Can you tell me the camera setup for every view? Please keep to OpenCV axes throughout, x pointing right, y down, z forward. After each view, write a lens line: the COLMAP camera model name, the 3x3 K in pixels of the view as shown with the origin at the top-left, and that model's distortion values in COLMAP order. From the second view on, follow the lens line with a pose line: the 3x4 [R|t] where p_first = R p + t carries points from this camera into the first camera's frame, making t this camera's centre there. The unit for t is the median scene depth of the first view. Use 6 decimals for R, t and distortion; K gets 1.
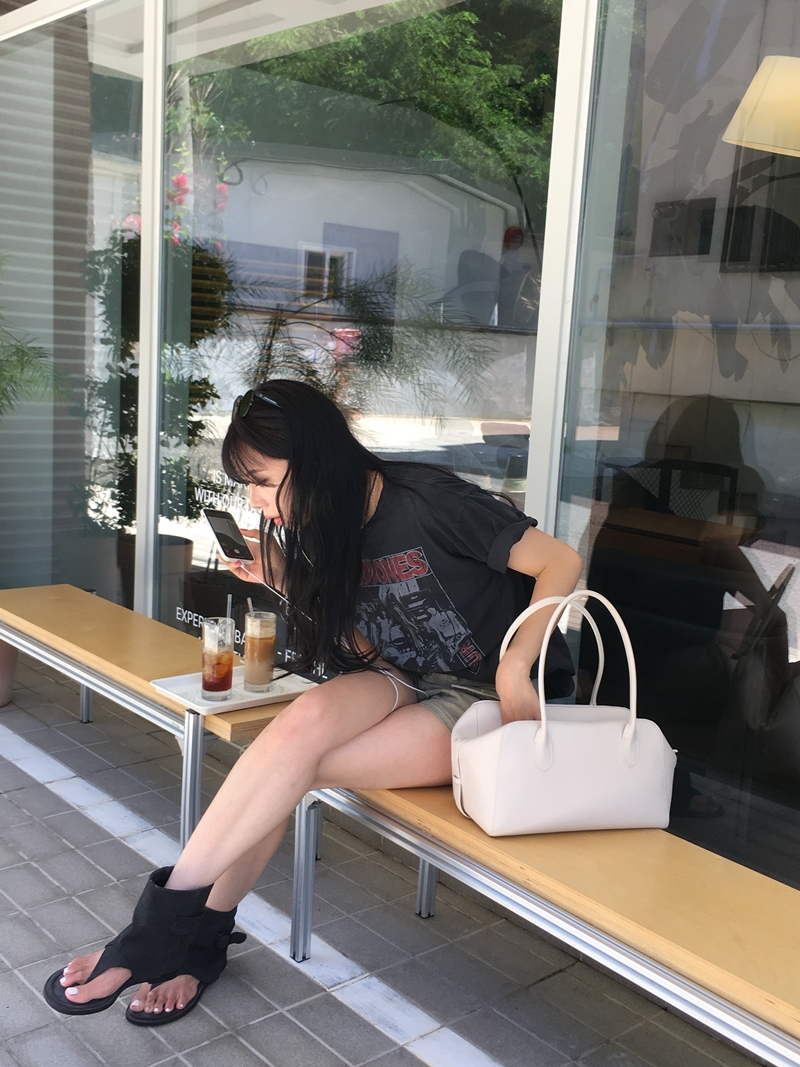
lens RADIAL K [[1164.1, 0, 400.0], [0, 1164.1, 533.5], [0, 0, 1]] dist [0.072235, -0.079318]
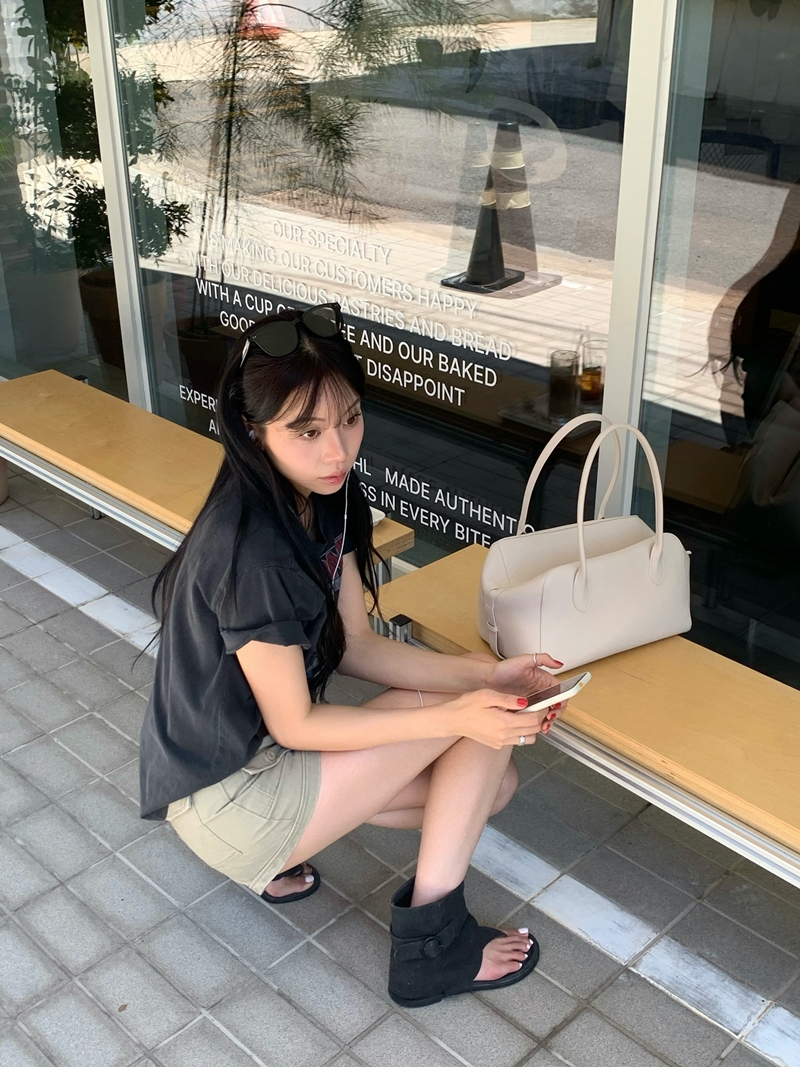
lens RADIAL K [[1226.9, 0, 406.4], [0, 1226.9, 539.6], [0, 0, 1]] dist [0.188076, -0.588448]
pose [[0.995658, -0.086939, 0.033269, -0.071905], [0.072562, 0.948732, 0.307641, -0.123970], [-0.058310, -0.303891, 0.950921, 0.064203]]
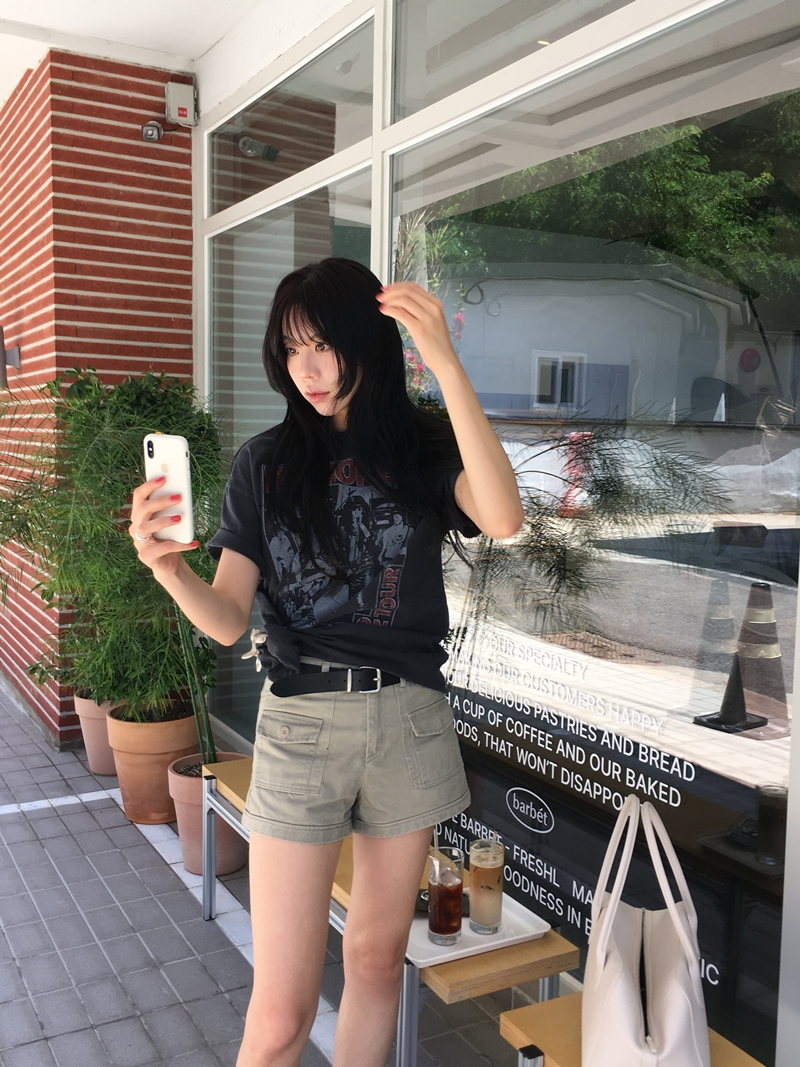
lens RADIAL K [[1073.9, 0, 400.0], [0, 1073.9, 533.5], [0, 0, 1]] dist [0.067419, -0.072035]
pose [[0.977549, -0.016811, -0.210038, -0.001881], [0.002062, 0.997528, -0.070244, -0.092927], [0.210699, 0.068234, 0.975167, 0.130352]]
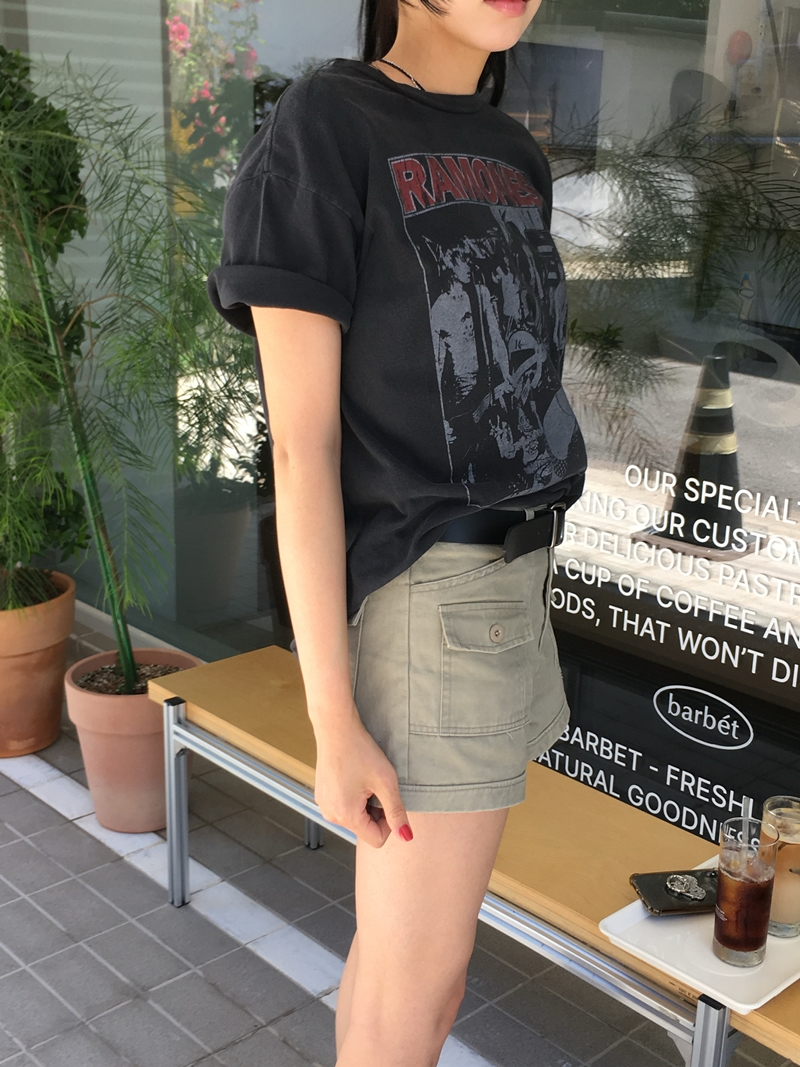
lens RADIAL K [[1339.6, 0, 426.9], [0, 1339.6, 535.3], [0, 0, 1]] dist [0.020156, 0.051672]
pose [[0.998681, -0.041958, 0.029592, -0.260023], [0.038147, 0.992123, 0.119315, -0.125303], [-0.034365, -0.118028, 0.992415, 0.302884]]
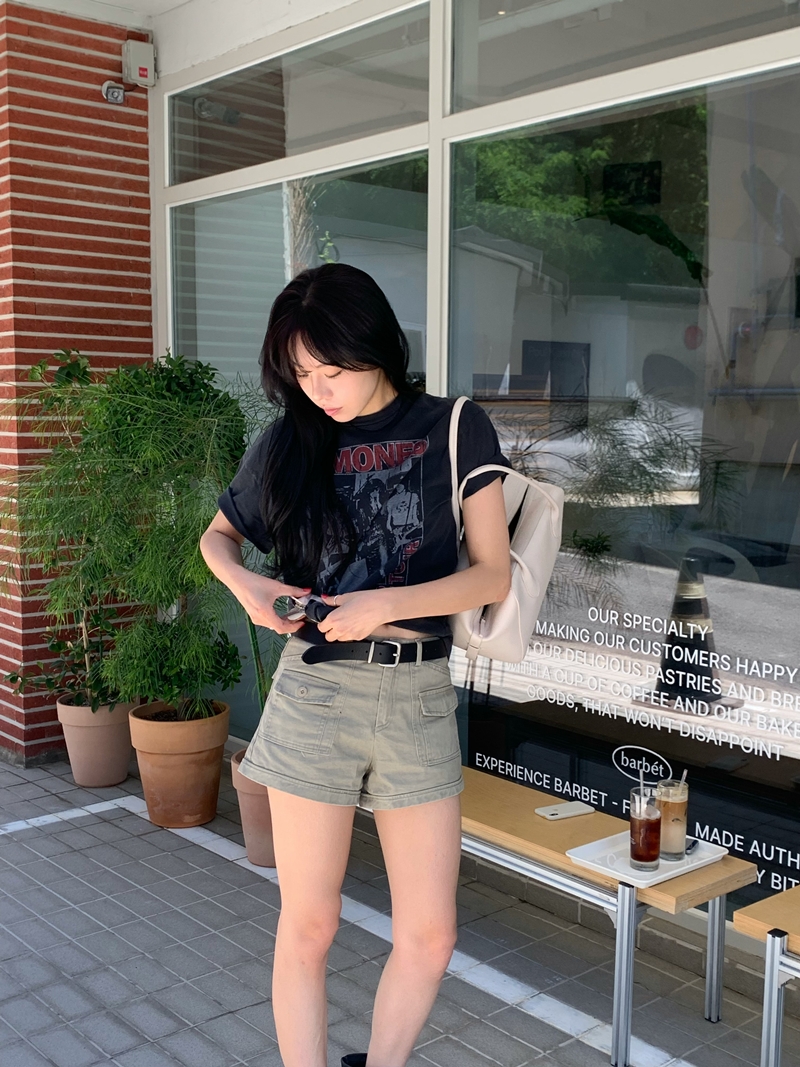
lens RADIAL K [[1246.3, 0, 415.4], [0, 1246.3, 534.0], [0, 0, 1]] dist [0.175363, -0.492448]
pose [[0.998754, -0.048851, -0.010190, -0.268142], [0.048233, 0.997376, -0.053980, -0.083076], [0.012801, 0.053421, 0.998490, -0.102725]]
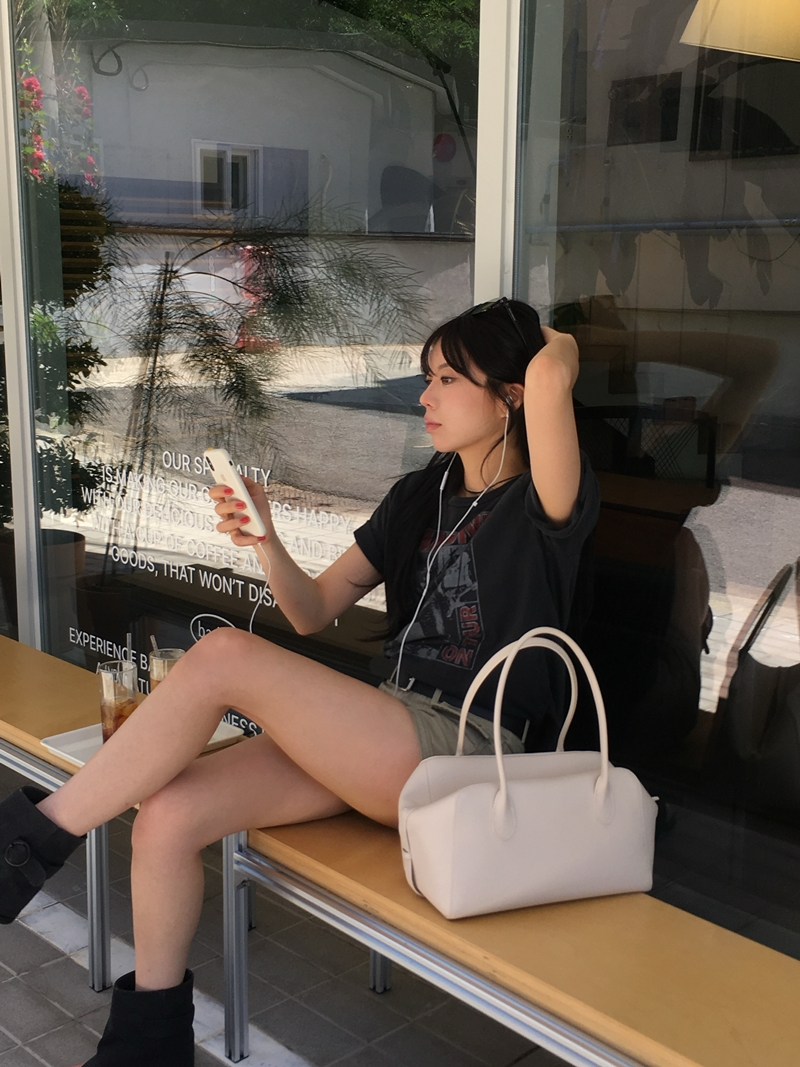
lens RADIAL K [[1362.2, 0, 404.0], [0, 1362.2, 536.1], [0, 0, 1]] dist [0.045749, 0.035547]
pose [[0.997161, -0.057795, 0.048260, 0.007587], [0.055445, 0.997274, 0.048693, -0.045362], [-0.050942, -0.045879, 0.997647, 0.004990]]
